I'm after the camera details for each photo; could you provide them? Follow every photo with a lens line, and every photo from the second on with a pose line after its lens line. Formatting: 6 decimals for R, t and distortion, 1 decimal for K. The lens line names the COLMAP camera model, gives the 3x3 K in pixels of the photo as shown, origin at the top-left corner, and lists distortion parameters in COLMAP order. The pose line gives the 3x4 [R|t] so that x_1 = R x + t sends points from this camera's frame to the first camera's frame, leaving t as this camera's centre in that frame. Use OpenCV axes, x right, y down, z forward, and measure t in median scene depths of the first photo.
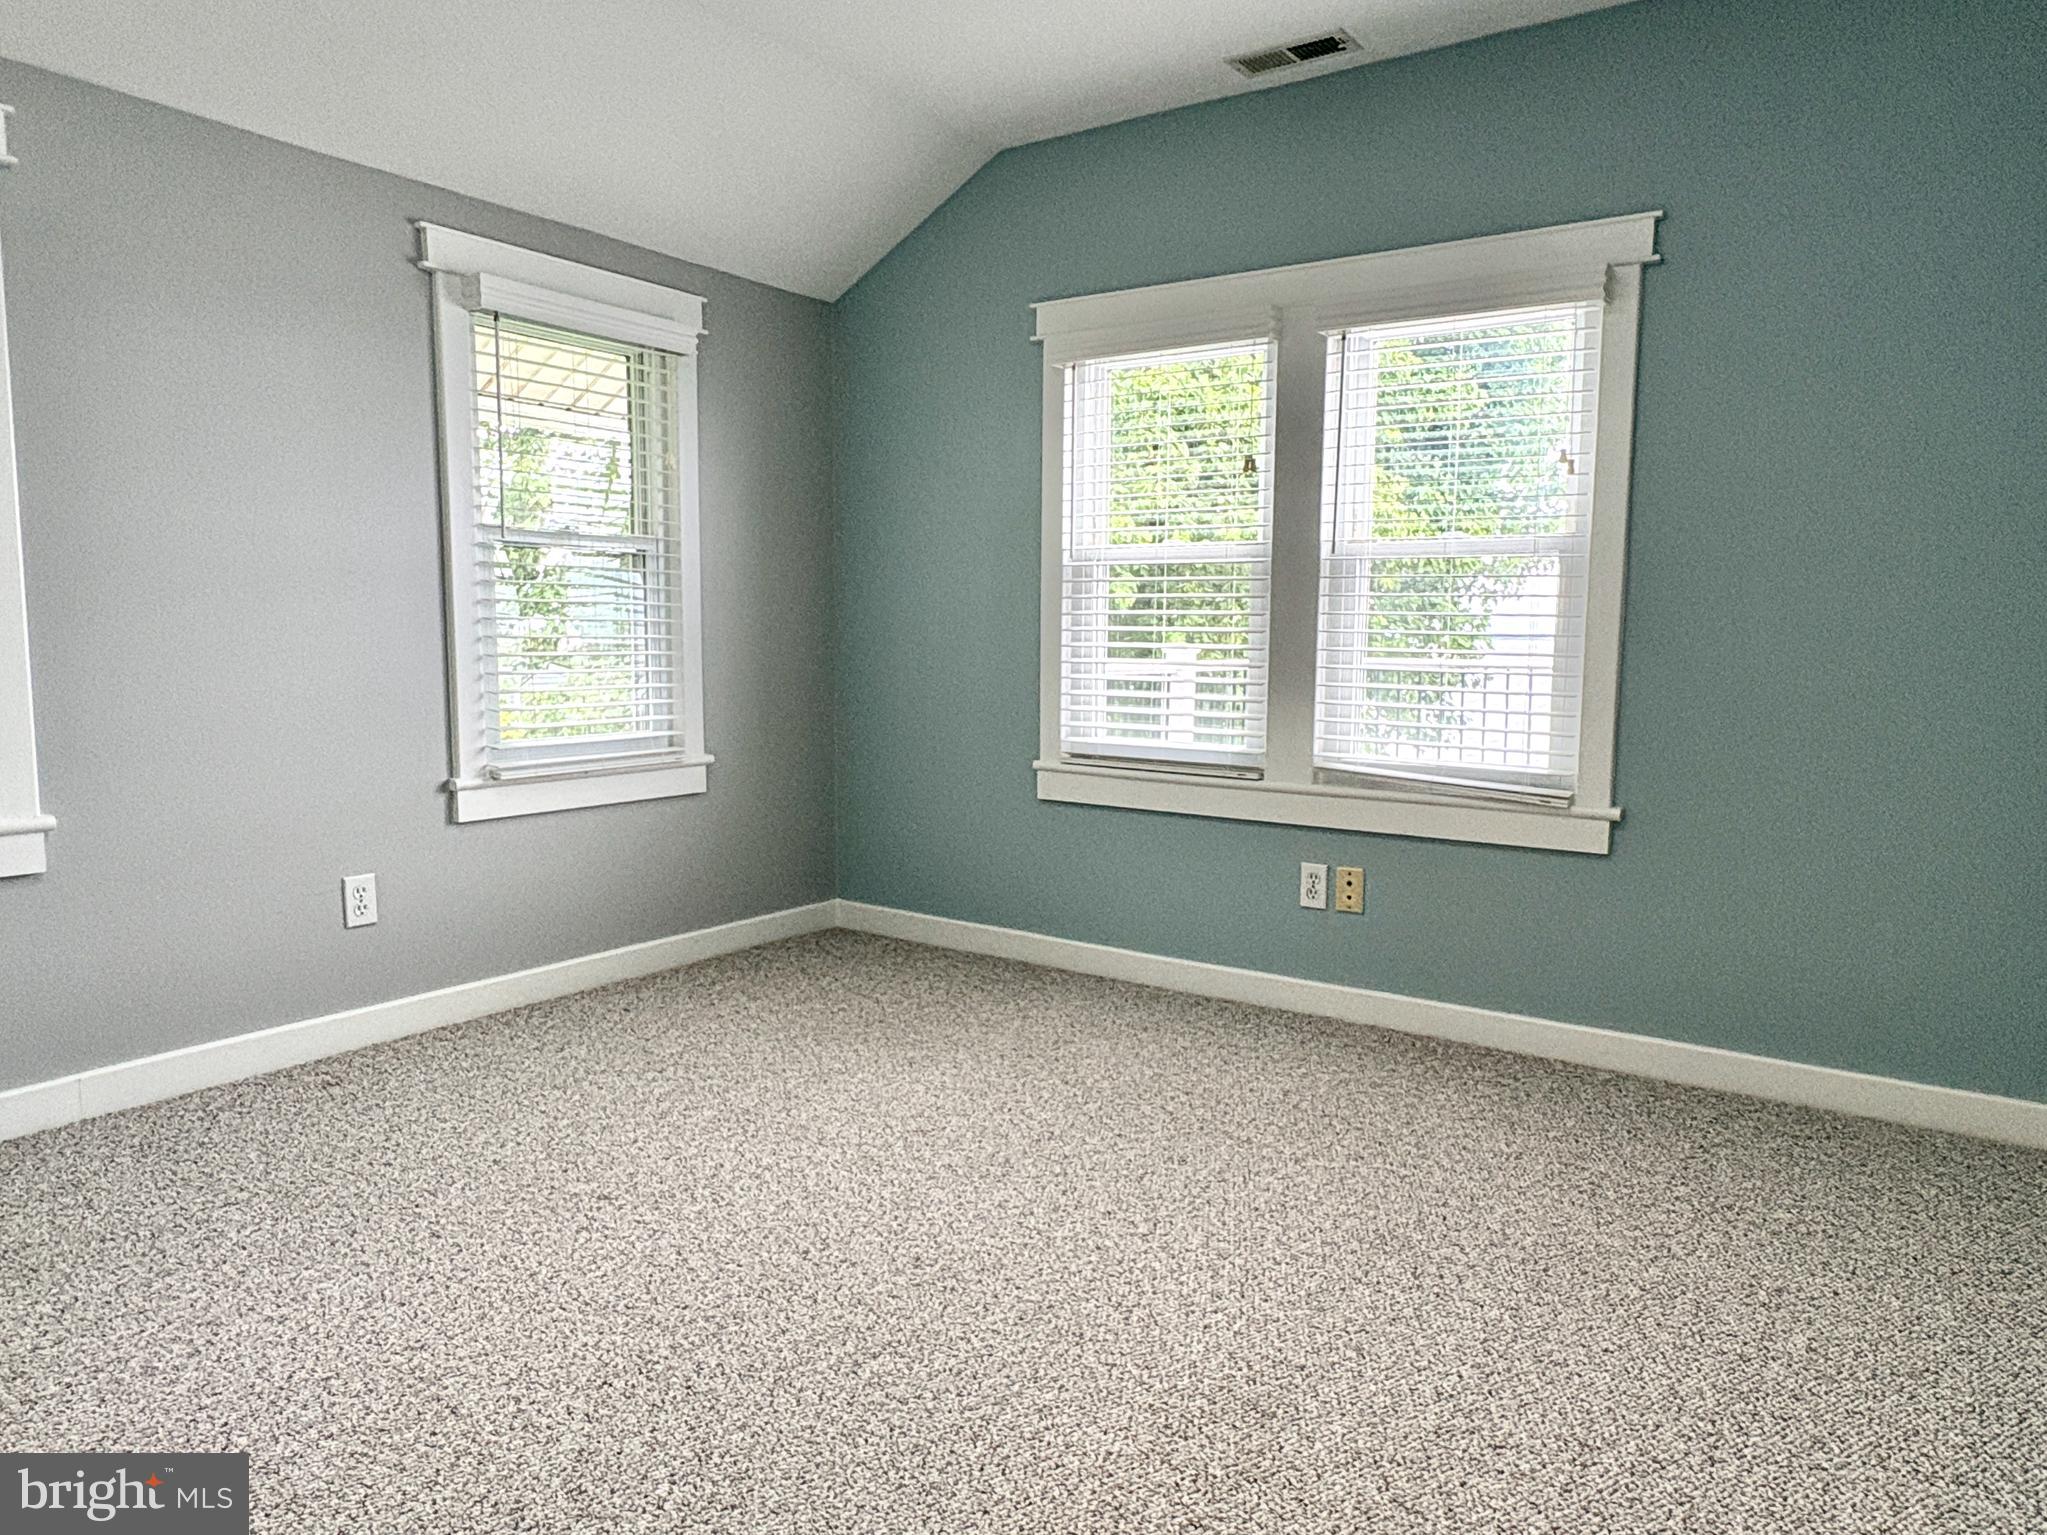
lens RADIAL K [[1328.9, 0, 1023.5], [0, 1328.9, 767.5], [0, 0, 1]] dist [-0.001296, -0.001351]
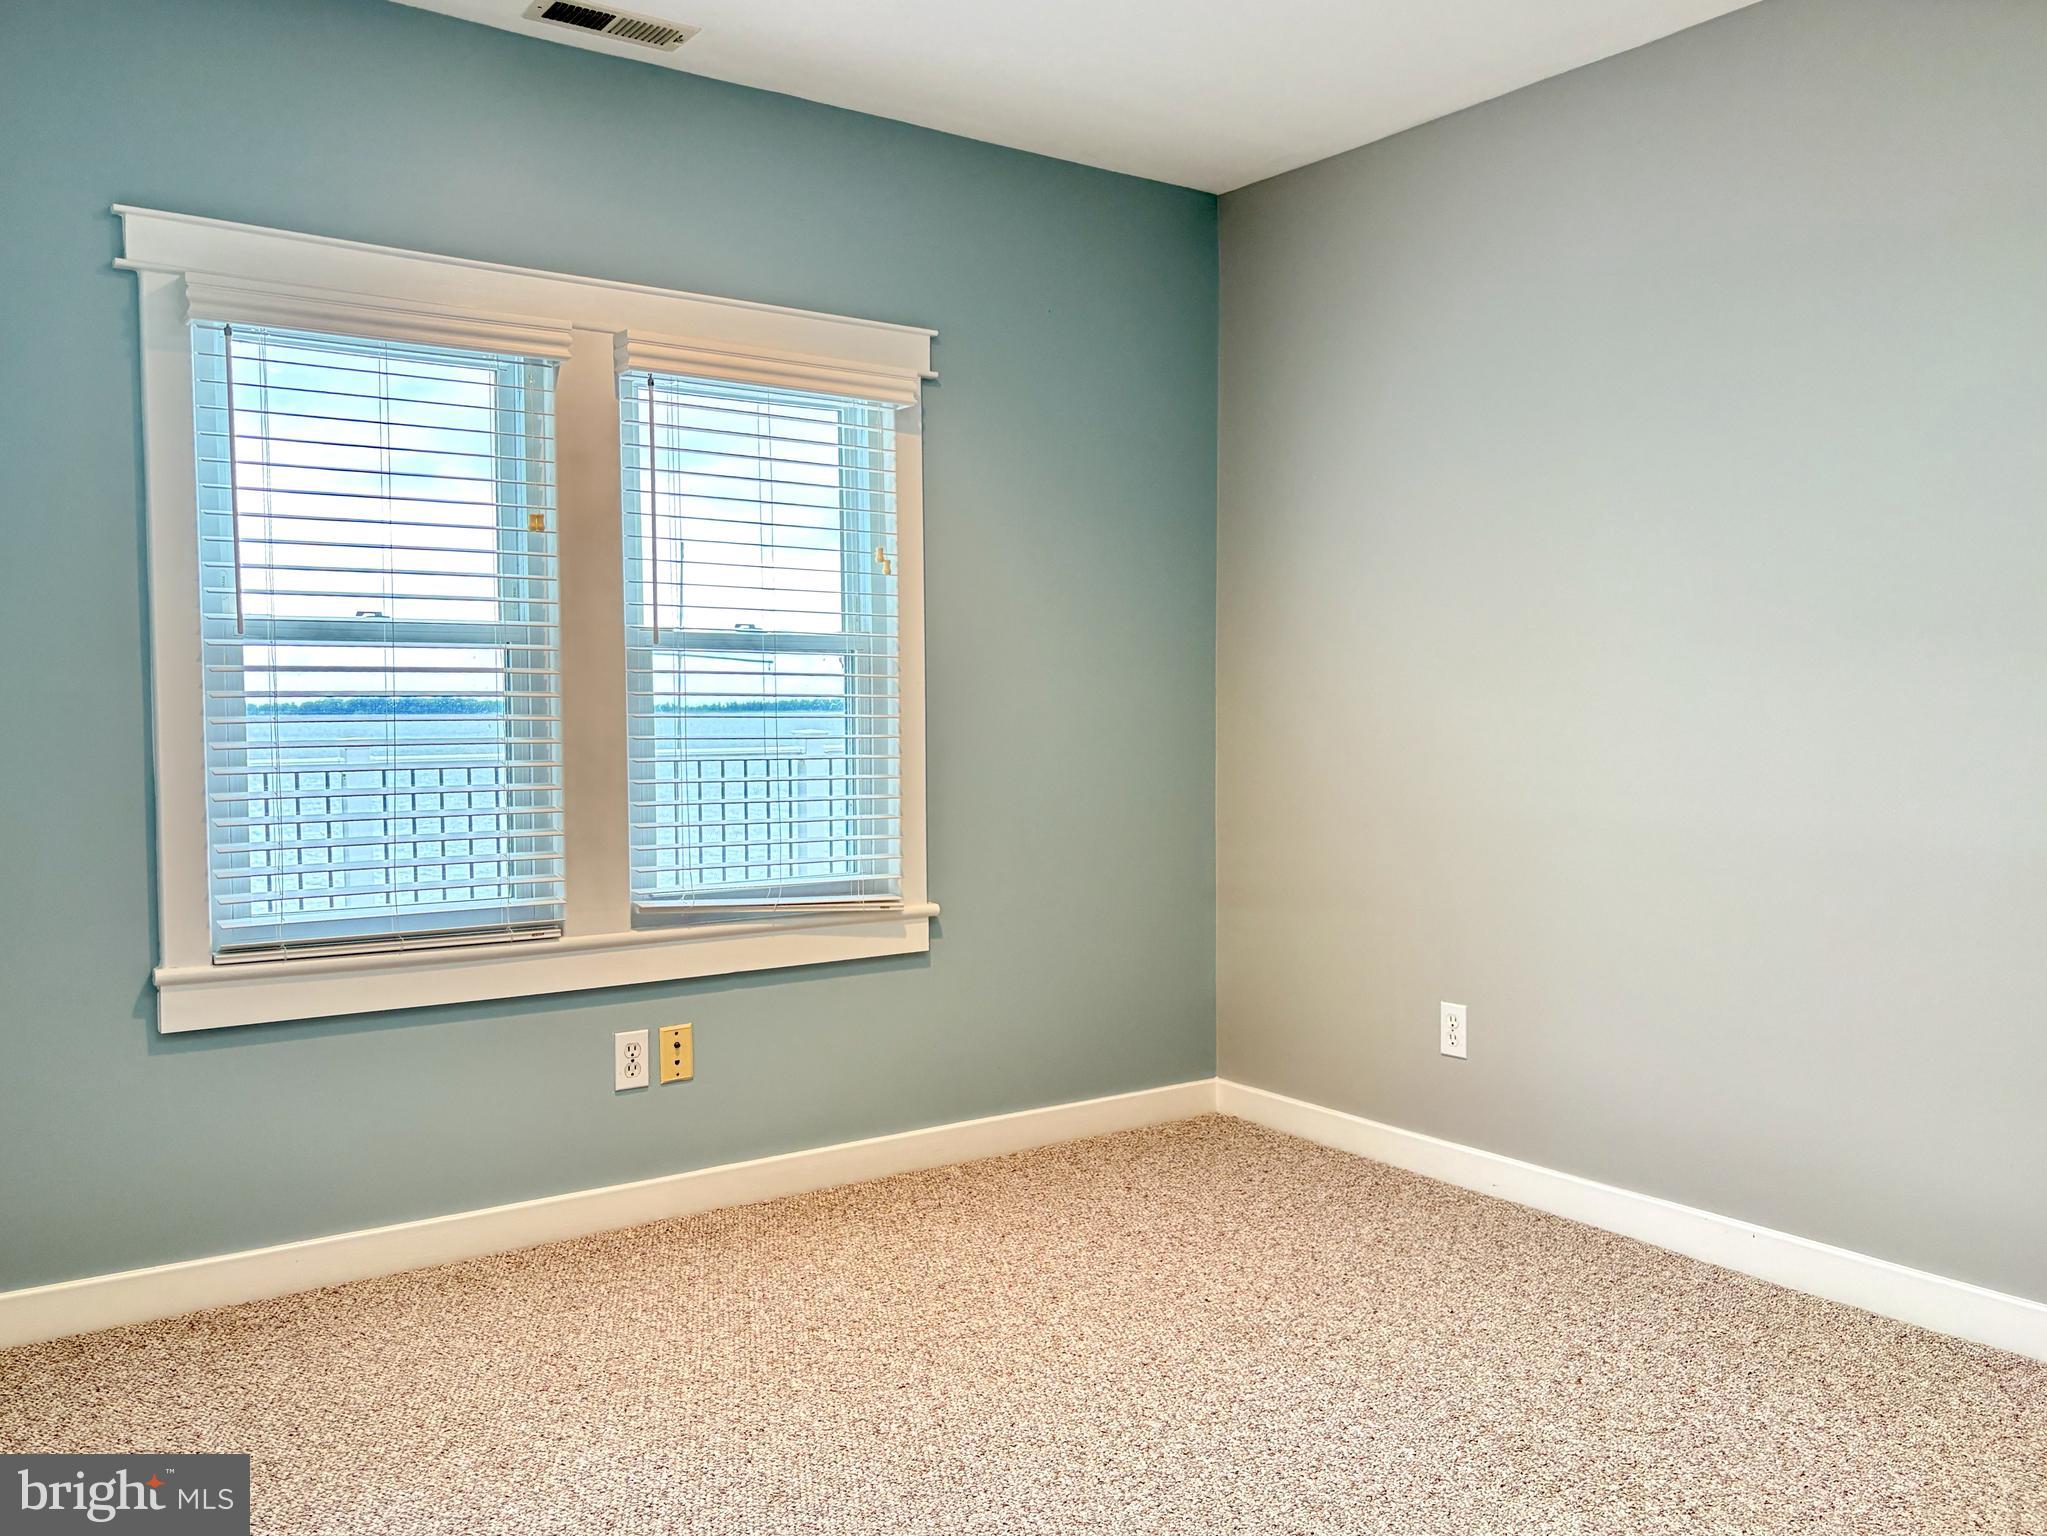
lens RADIAL K [[1607.3, 0, 1017.2], [0, 1607.3, 776.2], [0, 0, 1]] dist [0.057190, -0.072715]
pose [[0.360389, -0.043015, 0.931810, -0.594434], [0.118686, 0.992932, -0.000066, -0.051729], [-0.925221, 0.110617, 0.362947, 0.430820]]
